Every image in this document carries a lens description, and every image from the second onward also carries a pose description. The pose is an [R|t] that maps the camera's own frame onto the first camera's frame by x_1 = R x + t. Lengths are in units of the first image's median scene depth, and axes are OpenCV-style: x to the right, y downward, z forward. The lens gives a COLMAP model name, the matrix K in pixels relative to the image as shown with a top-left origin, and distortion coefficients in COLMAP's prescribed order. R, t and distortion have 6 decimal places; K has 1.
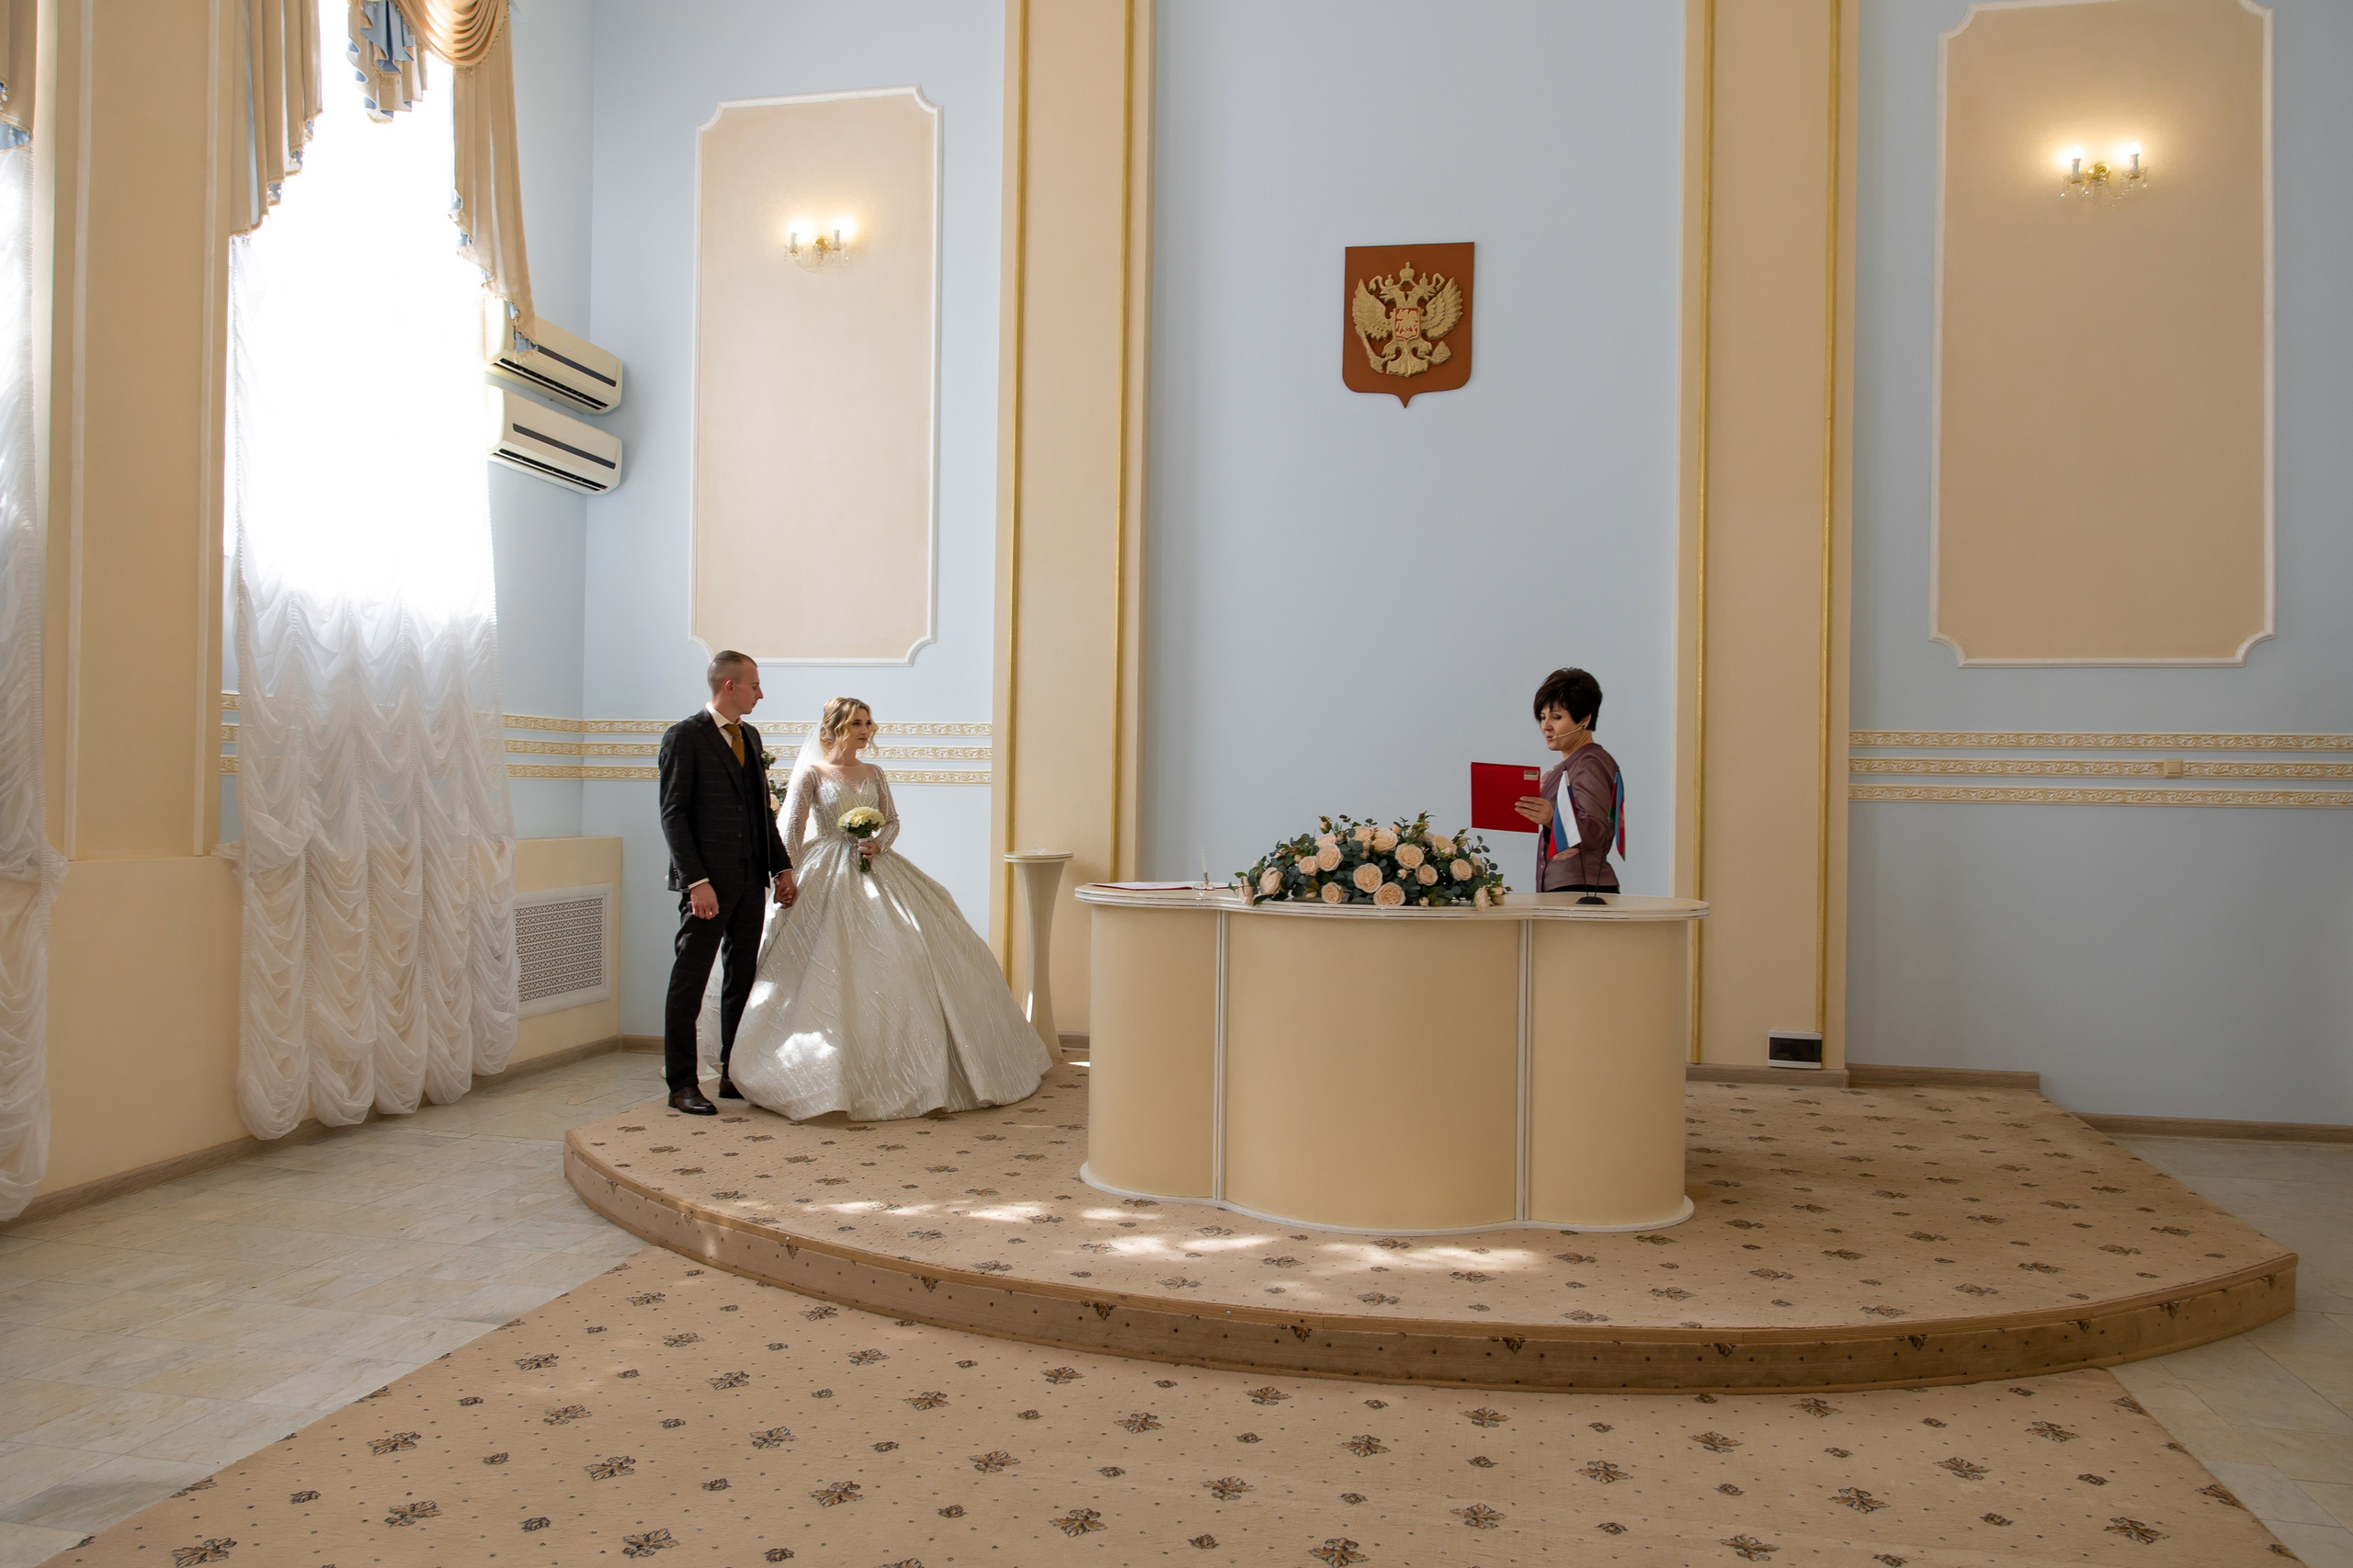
lens RADIAL K [[1560.2, 0, 1178.3], [0, 1560.2, 781.1], [0, 0, 1]] dist [0.003426, -0.002375]
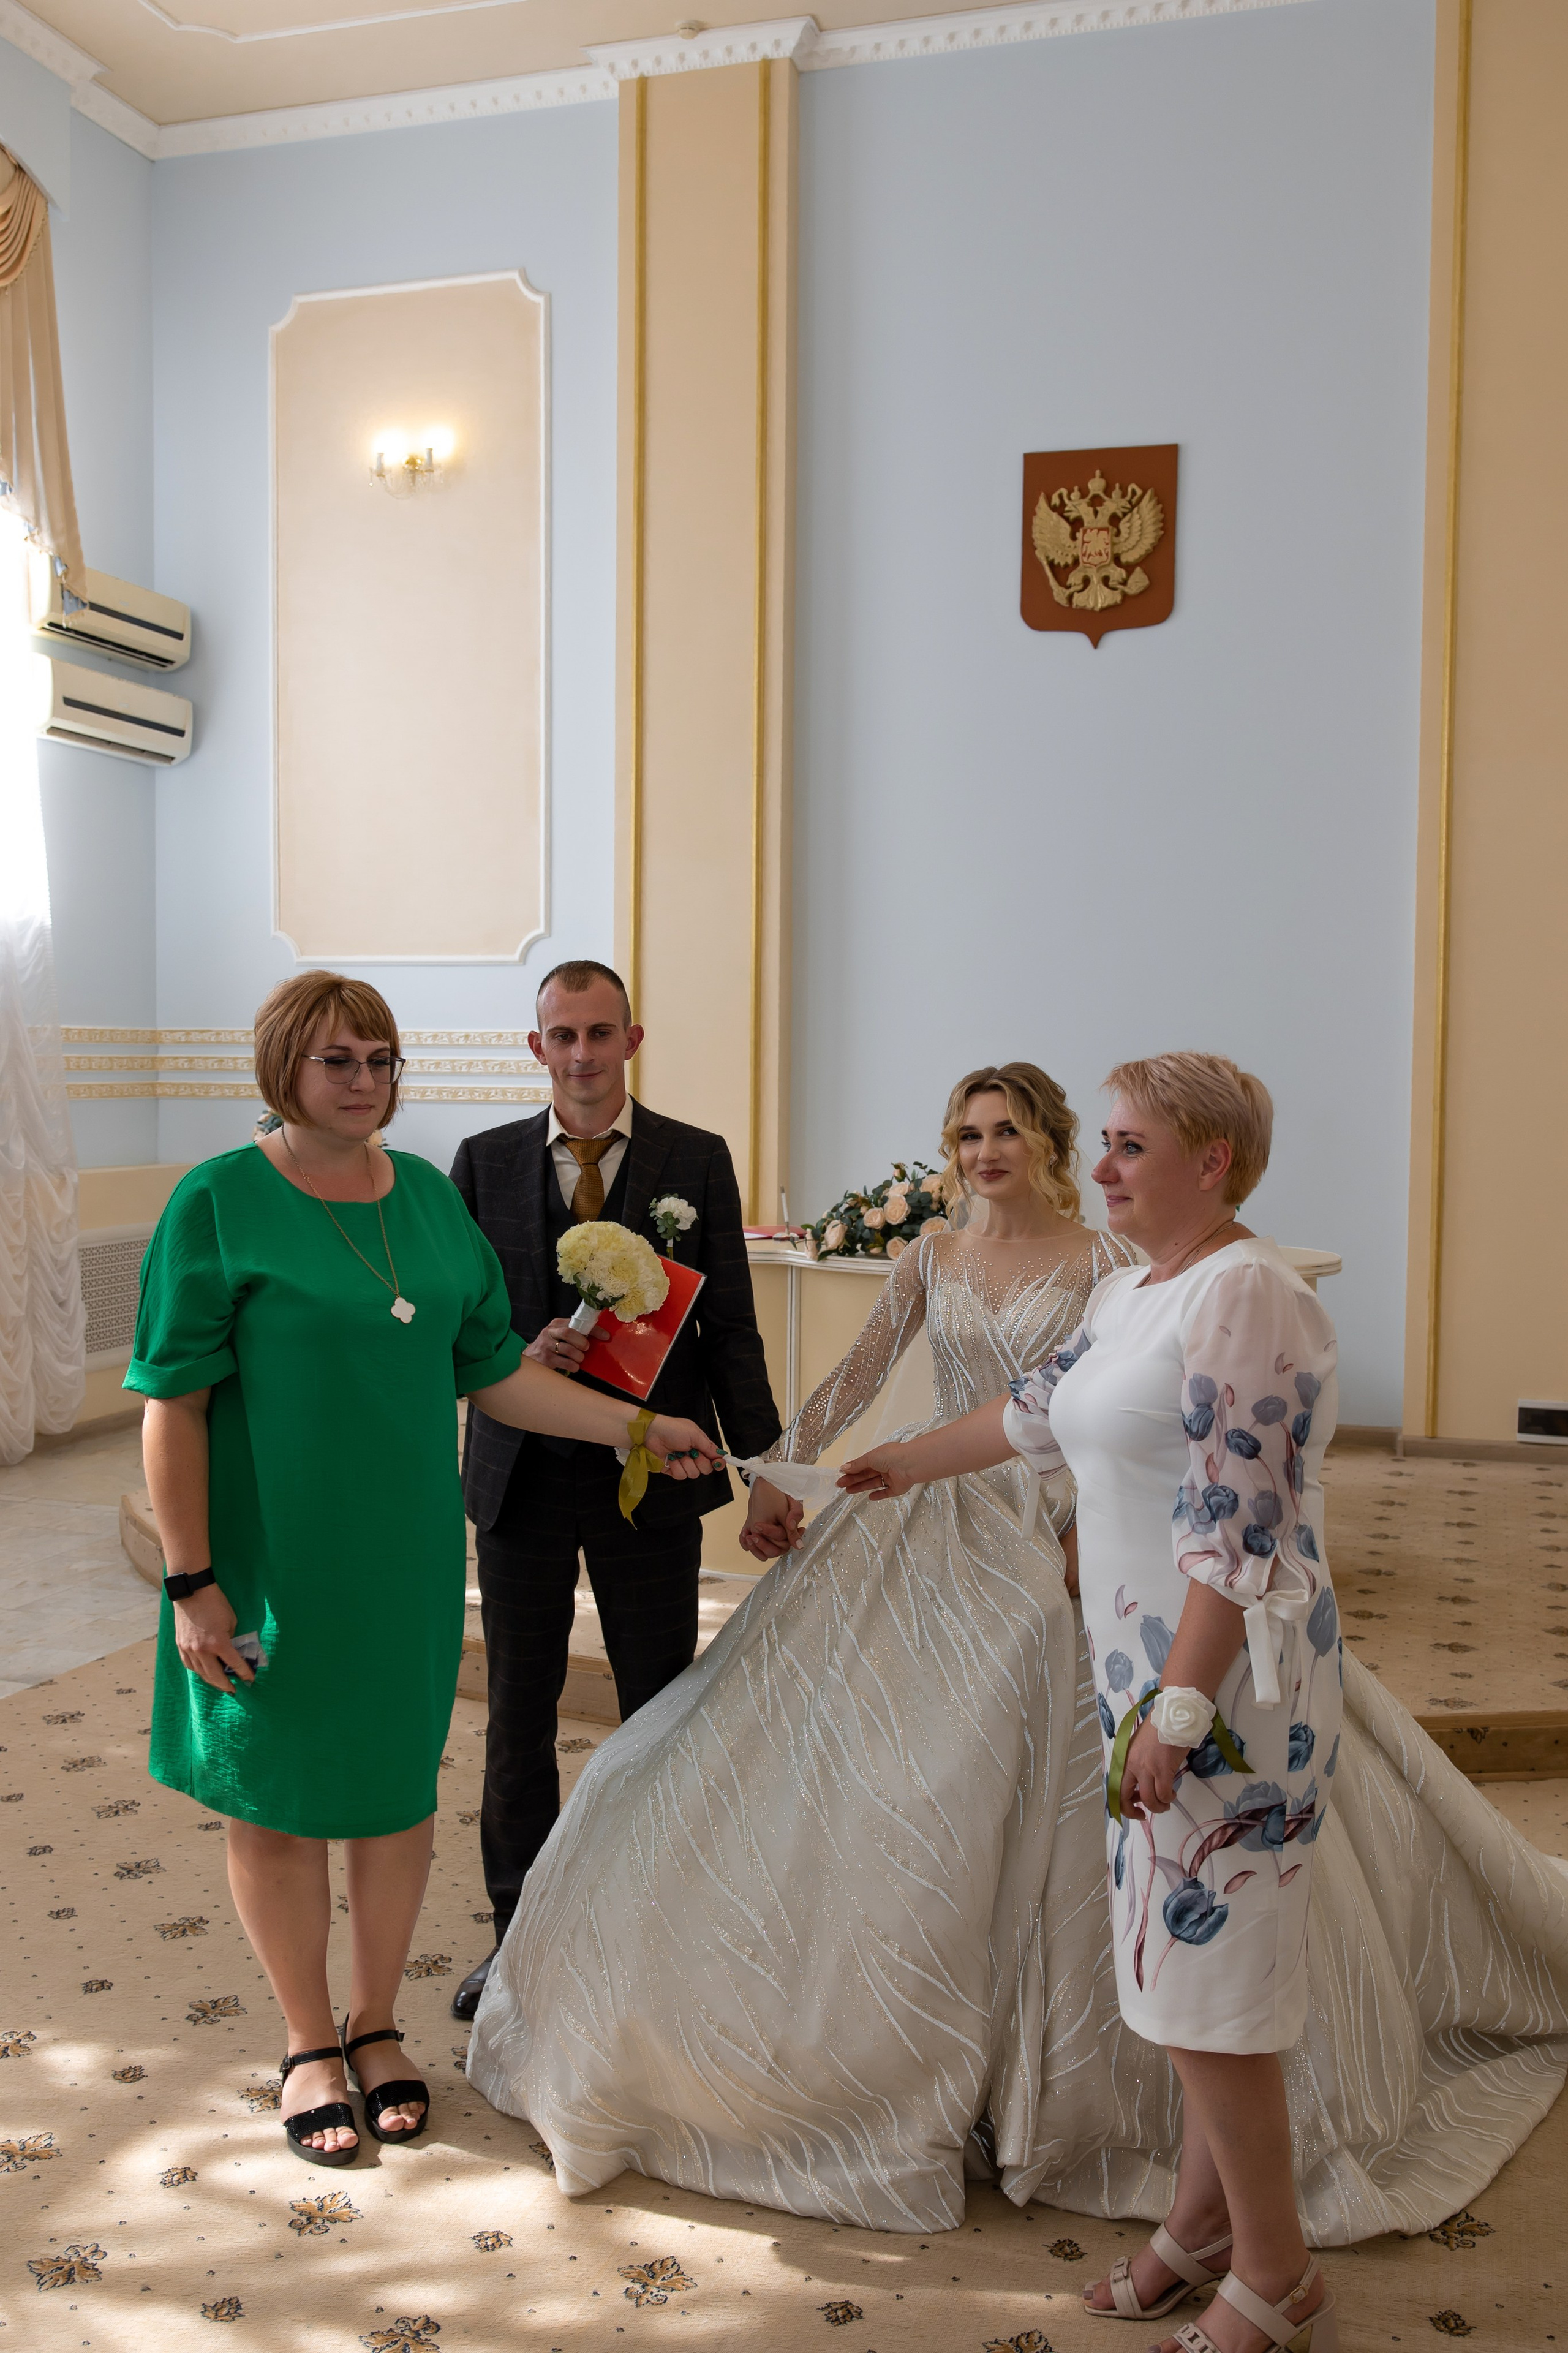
lens RADIAL K [[2075.5, 0, 780.3], [0, 2075.5, 1171.4], [0, 0, 1]] dist [-0.006661, 0.009305]
pose [[0.994714, -0.001532, -0.102676, 0.092860], [0.007320, 0.998403, 0.056024, -0.025347], [0.102427, -0.056480, 0.993136, -0.129202]]
